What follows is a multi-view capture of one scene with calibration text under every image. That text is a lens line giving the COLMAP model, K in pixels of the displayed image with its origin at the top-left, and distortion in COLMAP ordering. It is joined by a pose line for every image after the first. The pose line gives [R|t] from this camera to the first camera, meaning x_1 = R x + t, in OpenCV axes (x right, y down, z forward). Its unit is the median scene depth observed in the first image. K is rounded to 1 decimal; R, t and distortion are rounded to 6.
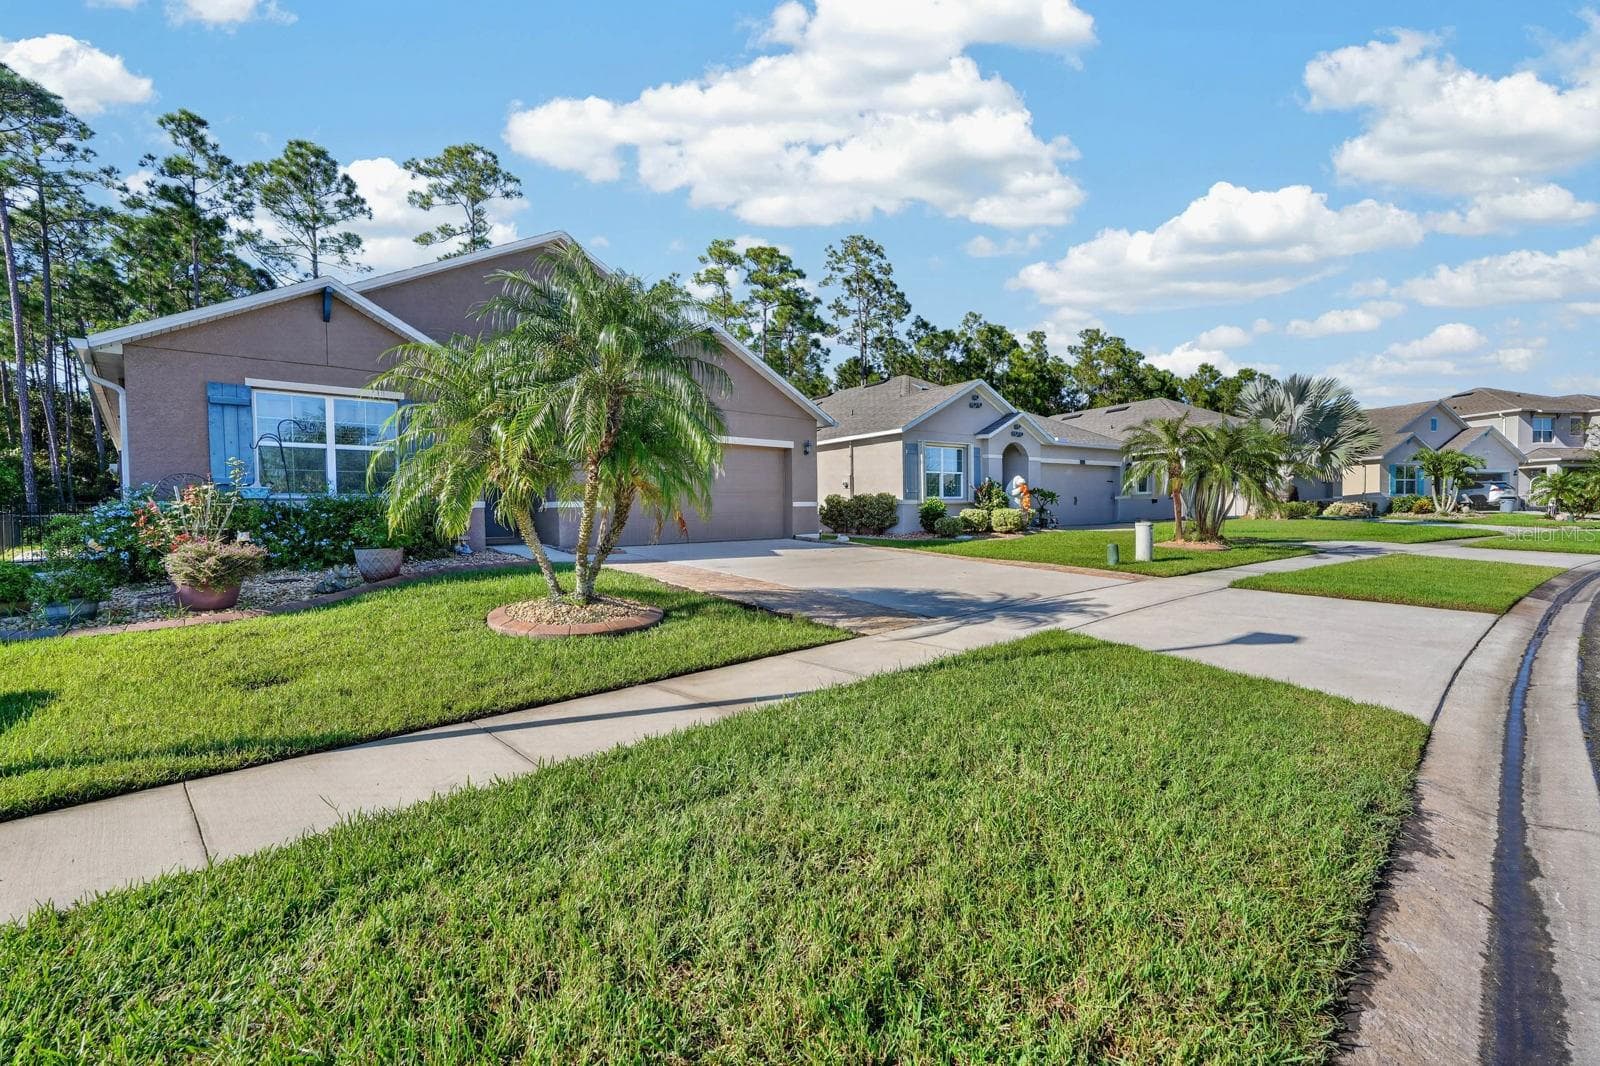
lens RADIAL K [[699.8, 0, 800.0], [0, 699.8, 533.0], [0, 0, 1]] dist [-0.018135, 0.008299]
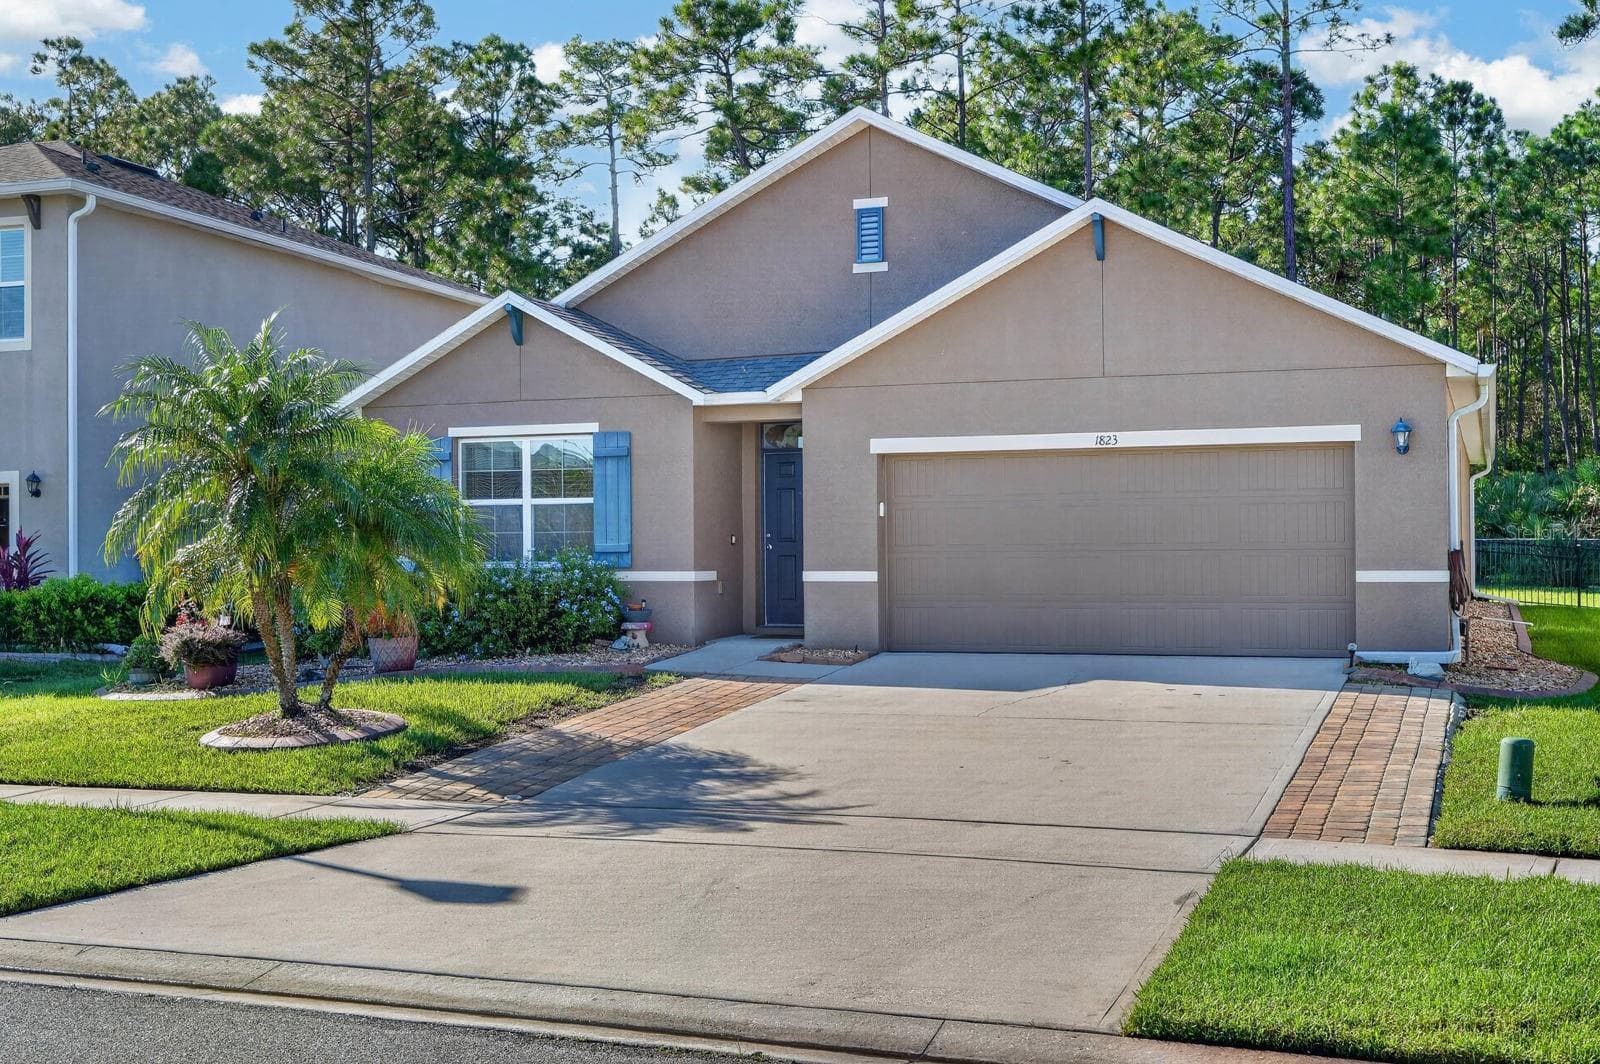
lens RADIAL K [[1831.2, 0, 800.0], [0, 1831.2, 532.0], [0, 0, 1]] dist [-0.001479, -0.001061]
pose [[0.439734, 0.003878, -0.898120, 1.699334], [-0.024533, 0.999669, -0.007695, -0.106482], [0.897793, 0.025417, 0.439683, 0.485260]]
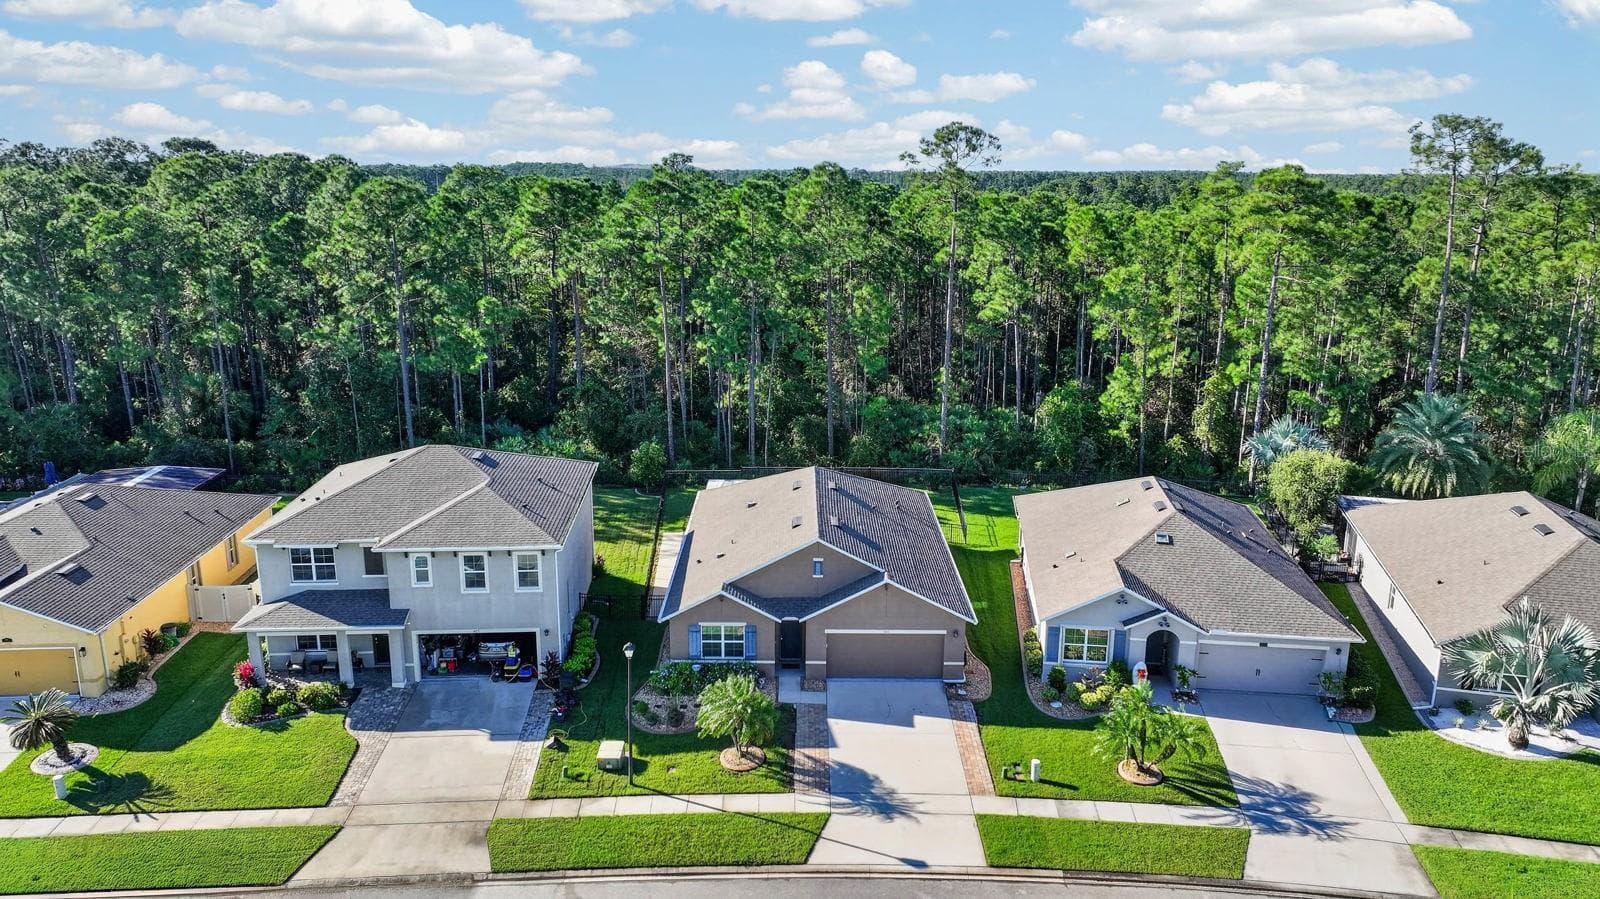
lens RADIAL K [[1125.3, 0, 800.0], [0, 1125.3, 449.5], [0, 0, 1]] dist [0.002499, 0.002930]
pose [[0.729237, 0.186080, -0.658474, 3.123491], [-0.035053, 0.971209, 0.235636, -2.552872], [0.683363, -0.148753, 0.714764, -2.501145]]
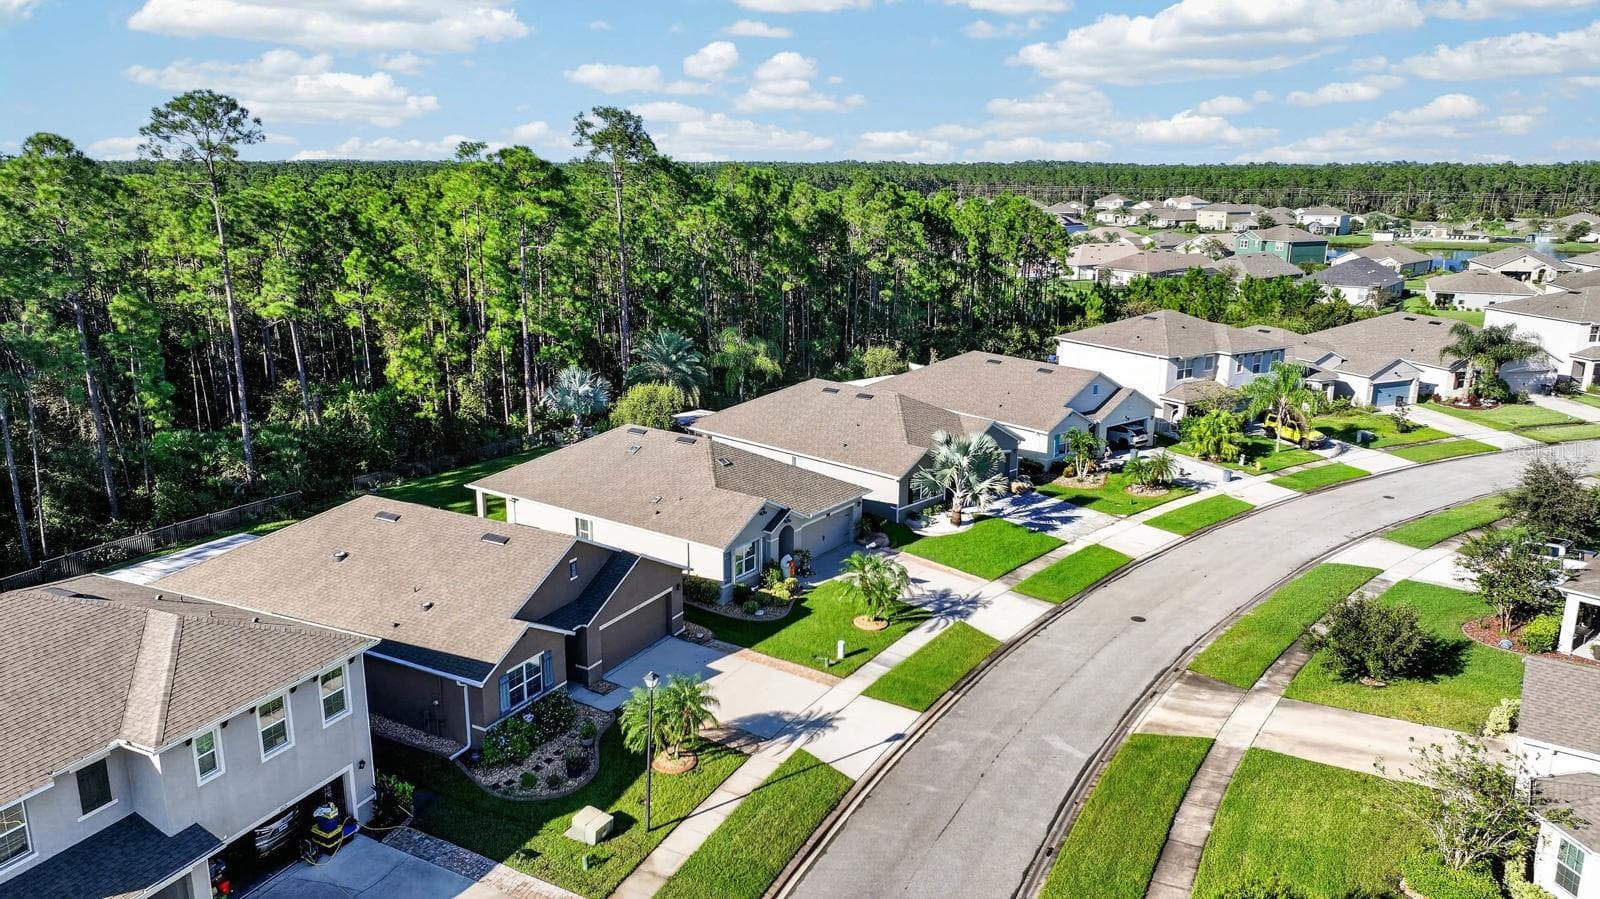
lens RADIAL K [[1125.3, 0, 800.0], [0, 1125.3, 449.5], [0, 0, 1]] dist [0.002499, 0.002930]
pose [[0.948328, -0.055832, 0.312342, -1.241781], [-0.014276, 0.975892, 0.217786, -2.361553], [-0.316971, -0.210992, 0.924668, -3.681730]]
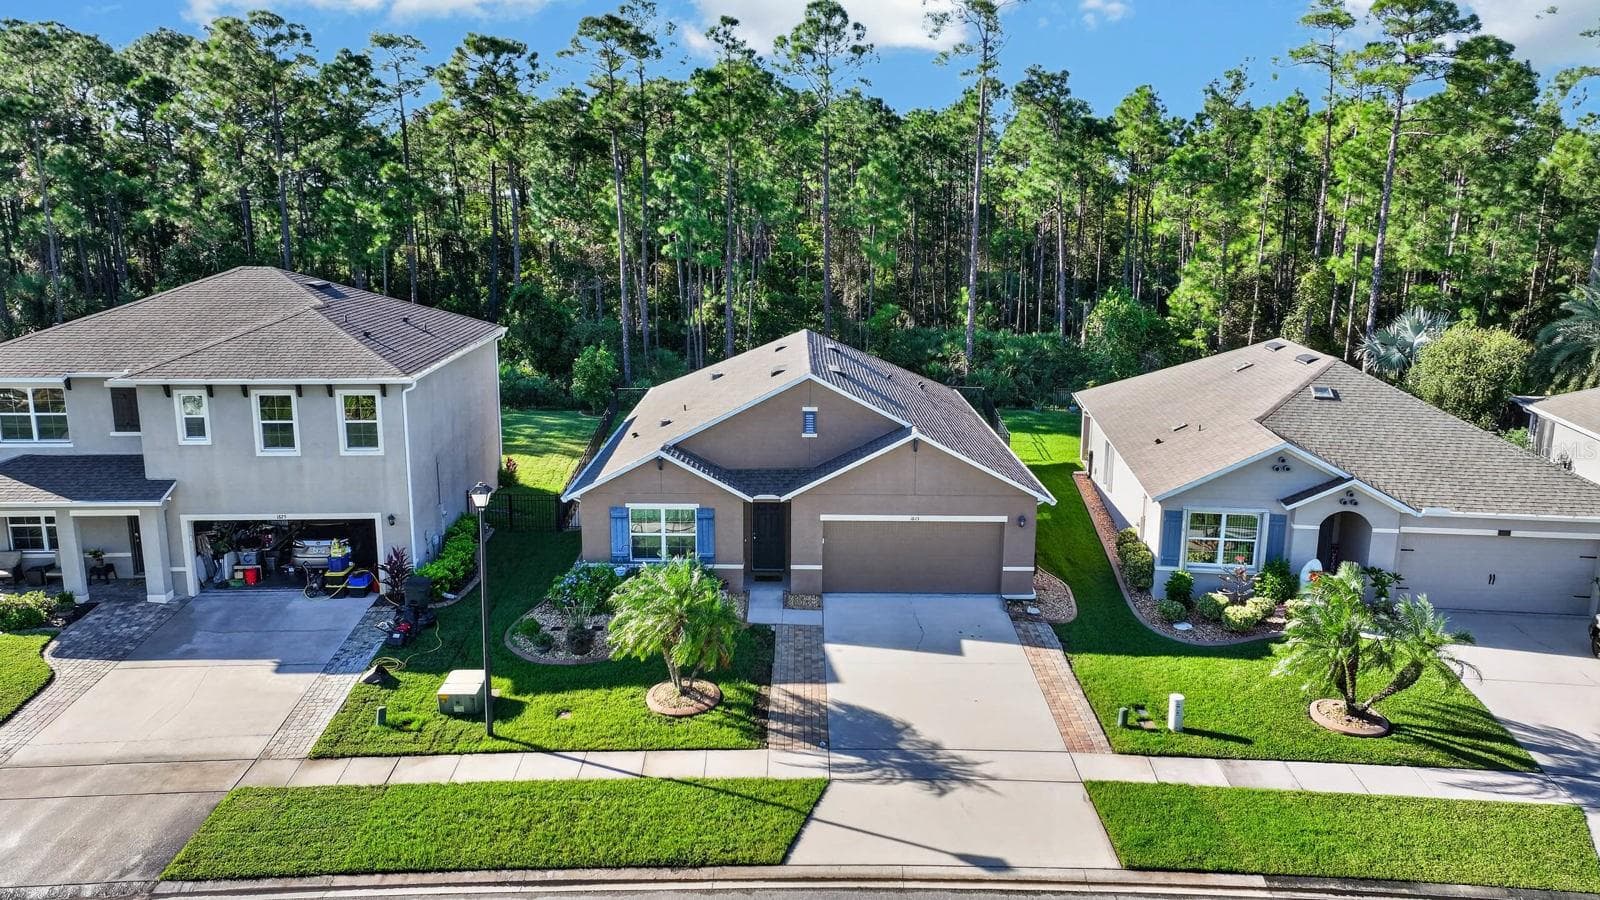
lens RADIAL K [[1125.3, 0, 800.0], [0, 1125.3, 450.0], [0, 0, 1]] dist [0.002499, 0.002930]
pose [[0.731294, 0.163174, -0.662256, 1.960069], [-0.036812, 0.978989, 0.200563, -1.233573], [0.681068, -0.122291, 0.721936, -1.121180]]
